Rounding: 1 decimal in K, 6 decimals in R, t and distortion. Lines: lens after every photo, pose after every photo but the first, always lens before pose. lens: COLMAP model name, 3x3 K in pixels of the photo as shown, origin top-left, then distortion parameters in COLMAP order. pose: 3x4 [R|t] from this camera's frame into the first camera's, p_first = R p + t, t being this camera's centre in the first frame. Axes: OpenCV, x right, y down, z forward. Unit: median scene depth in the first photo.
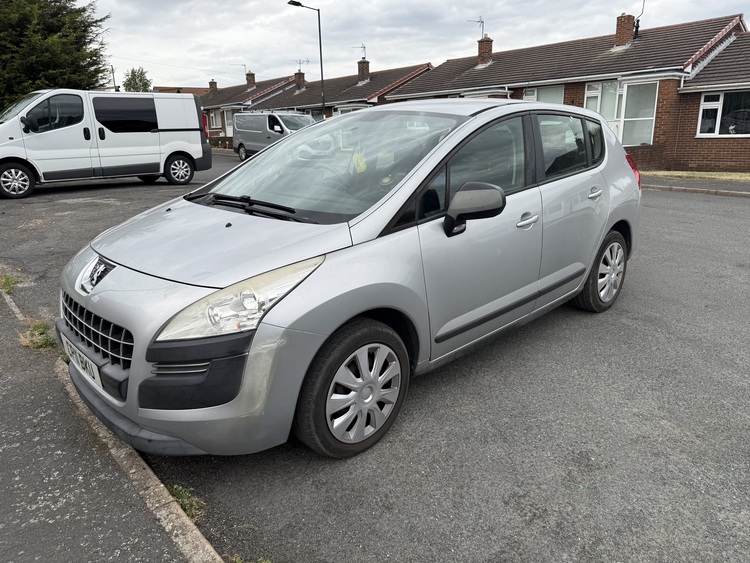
lens RADIAL K [[519.0, 0, 375.0], [0, 519.0, 281.5], [0, 0, 1]] dist [-0.021663, 0.001909]
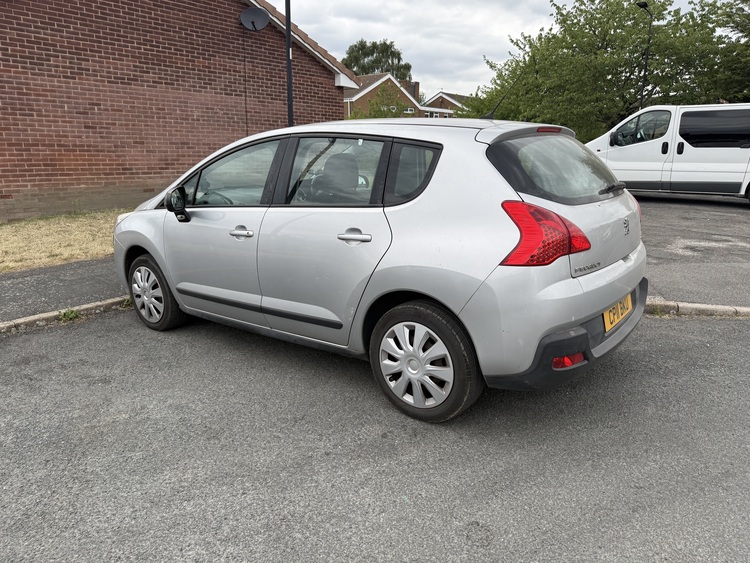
lens RADIAL K [[519.0, 0, 375.0], [0, 519.0, 281.5], [0, 0, 1]] dist [-0.021663, 0.001909]
pose [[0.171248, 0.258148, -0.950807, 0.402082], [-0.277681, 0.938586, 0.204817, -0.091974], [0.945287, 0.228946, 0.232414, 0.292233]]
